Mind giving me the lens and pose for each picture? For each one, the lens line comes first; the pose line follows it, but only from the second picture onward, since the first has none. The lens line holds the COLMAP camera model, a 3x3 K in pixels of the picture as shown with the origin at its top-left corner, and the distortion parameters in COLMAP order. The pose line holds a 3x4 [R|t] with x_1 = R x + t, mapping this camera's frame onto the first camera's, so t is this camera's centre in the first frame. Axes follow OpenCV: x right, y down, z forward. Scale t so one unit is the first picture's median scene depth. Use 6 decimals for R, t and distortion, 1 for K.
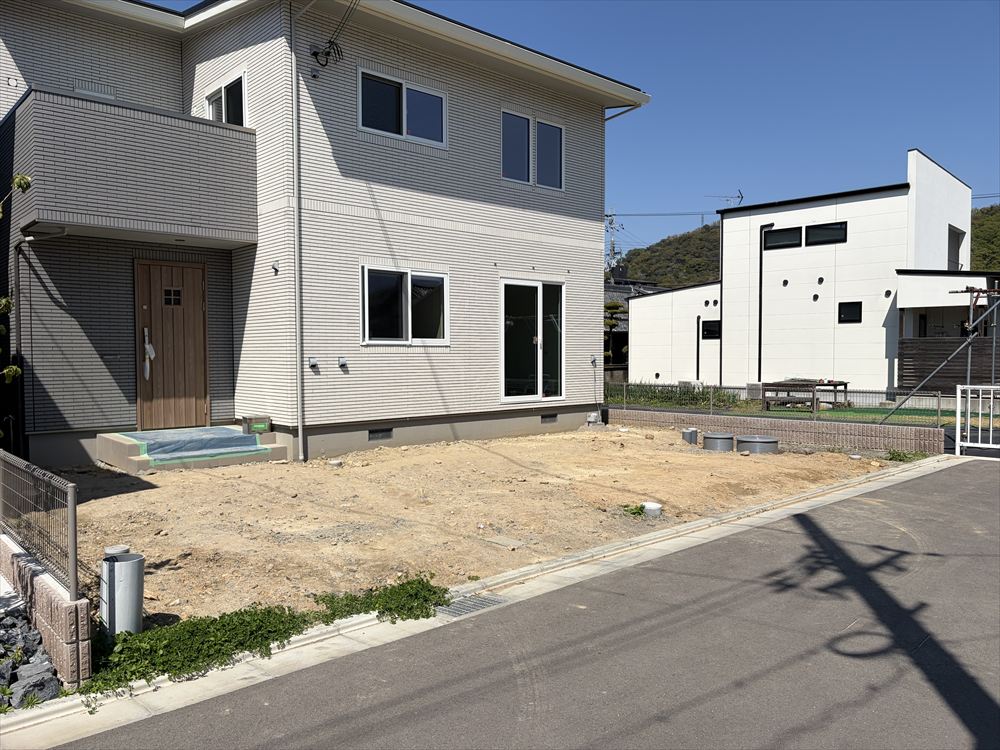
lens RADIAL K [[759.6, 0, 497.6], [0, 759.6, 384.6], [0, 0, 1]] dist [0.052204, -0.053632]
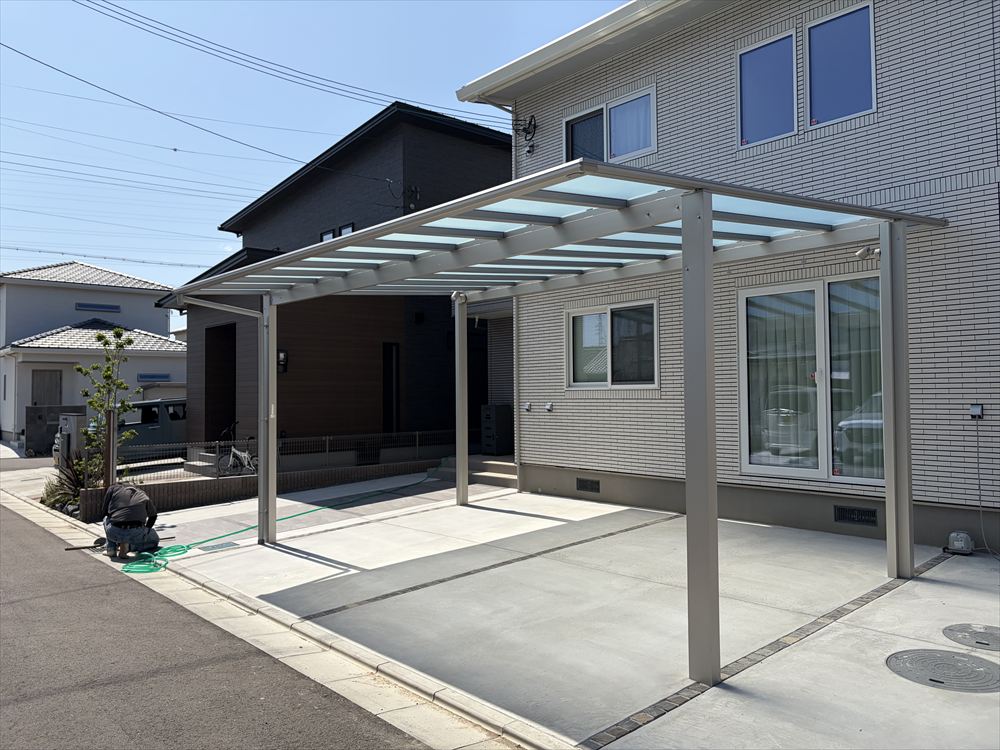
lens RADIAL K [[759.6, 0, 485.0], [0, 759.6, 366.9], [0, 0, 1]] dist [0.052204, -0.053632]
pose [[-0.037699, -0.032516, -0.998760, 0.779838], [-0.033404, 0.998953, -0.031262, -0.046018], [0.998731, 0.032184, -0.038746, 0.885076]]
